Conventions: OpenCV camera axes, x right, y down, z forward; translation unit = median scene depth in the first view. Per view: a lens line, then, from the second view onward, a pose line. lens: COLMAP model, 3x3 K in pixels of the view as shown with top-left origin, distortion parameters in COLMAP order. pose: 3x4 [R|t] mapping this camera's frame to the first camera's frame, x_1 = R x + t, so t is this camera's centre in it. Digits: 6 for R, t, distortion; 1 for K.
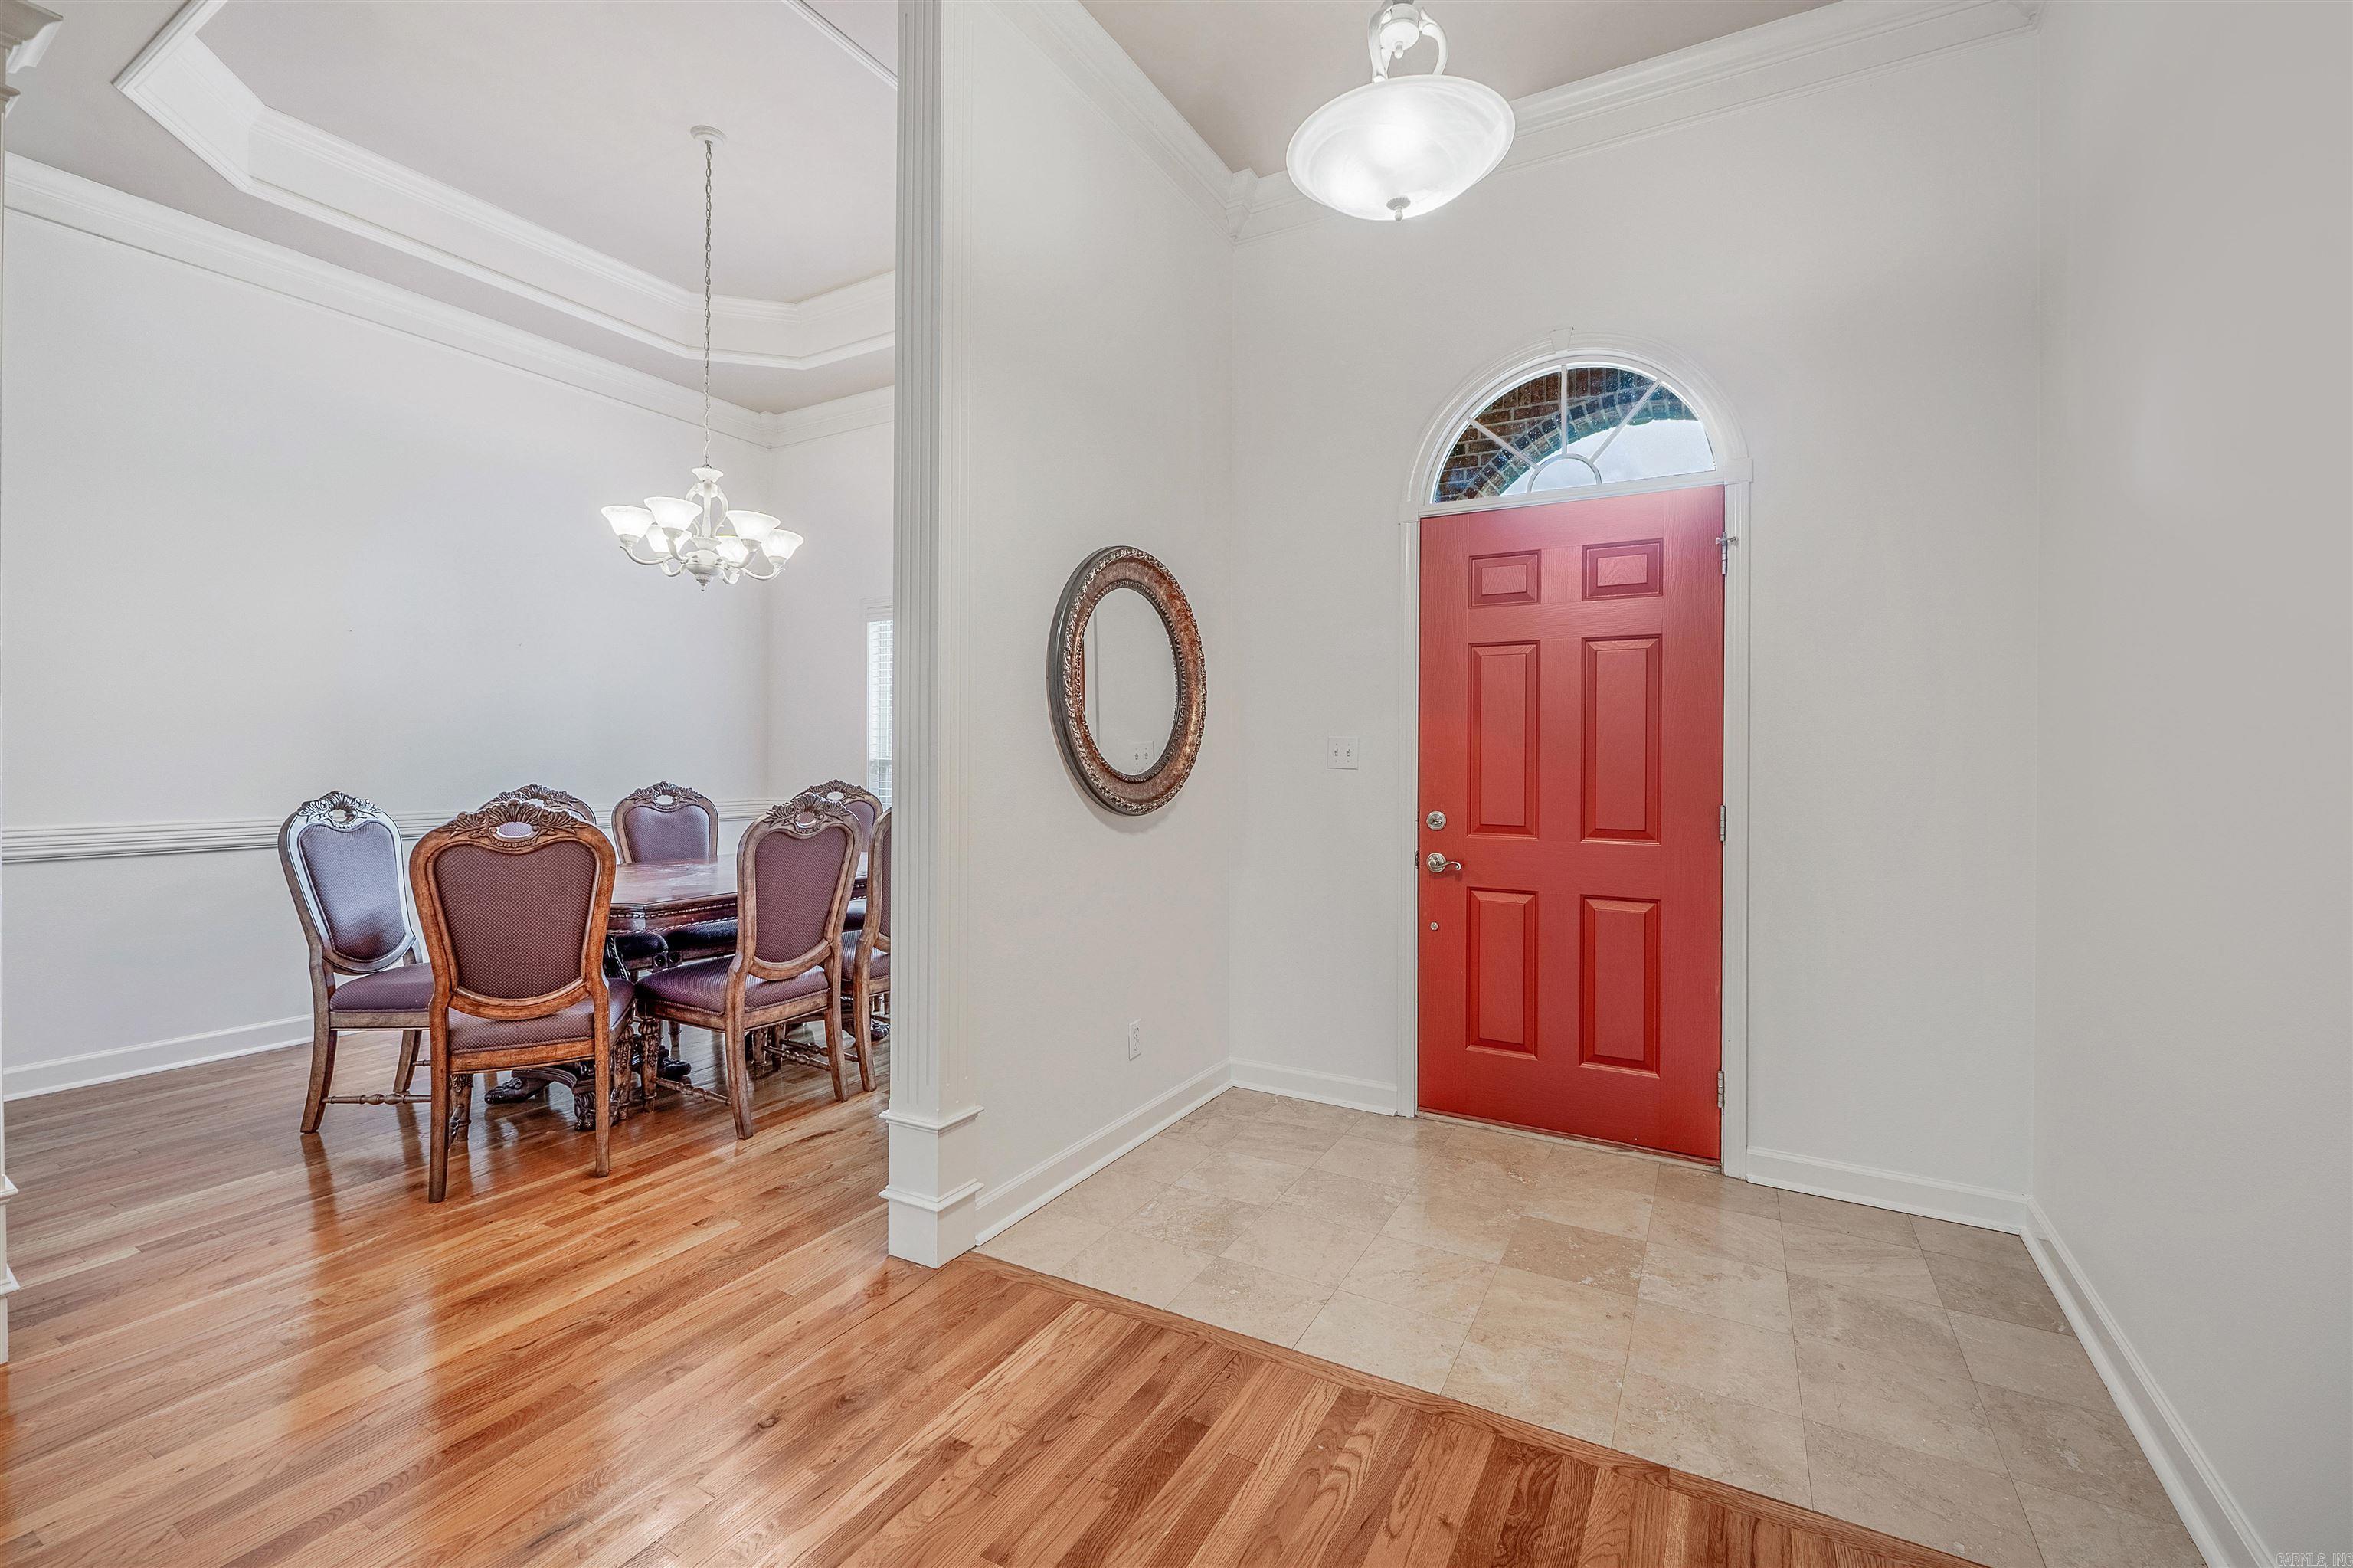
lens RADIAL K [[991.0, 0, 1172.7], [0, 991.0, 772.5], [0, 0, 1]] dist [-0.002753, -0.000223]
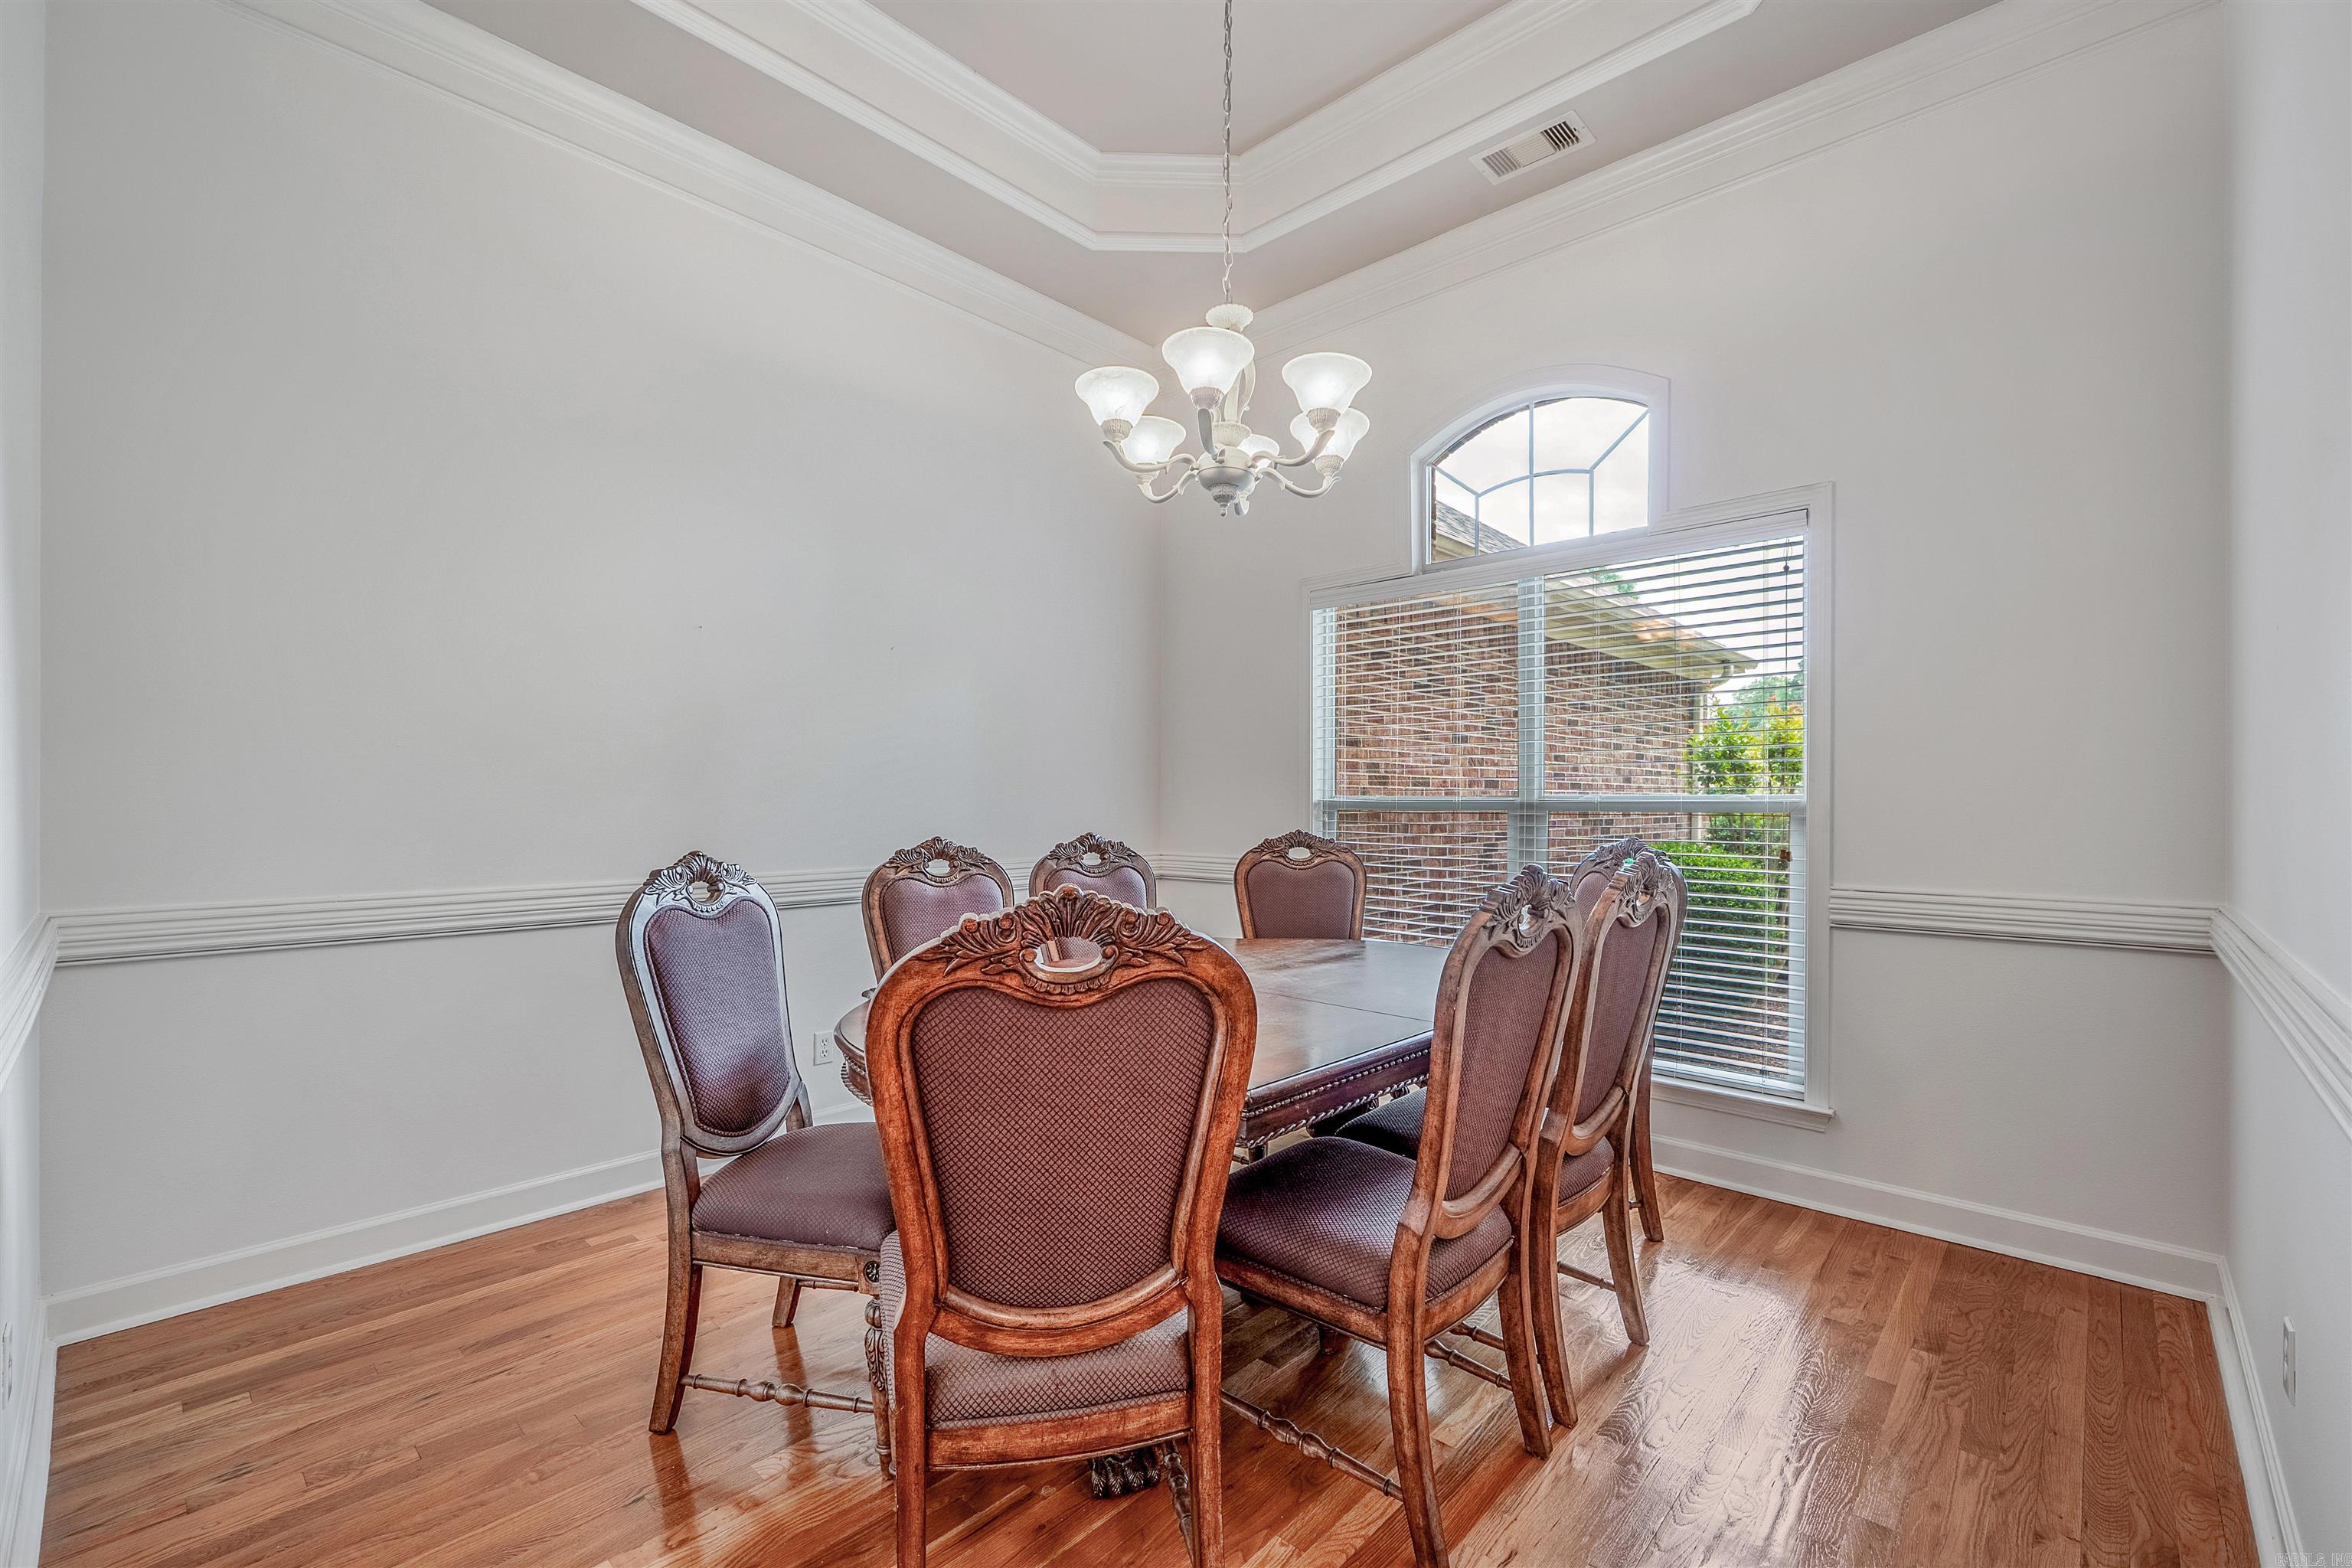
lens RADIAL K [[994.9, 0, 1169.6], [0, 994.9, 819.6], [0, 0, 1]] dist [-0.000608, -0.000036]
pose [[0.973655, 0.000020, -0.228028, -0.444517], [0.000826, 0.999993, 0.003614, -0.003656], [0.228027, -0.003707, 0.973648, 0.493765]]
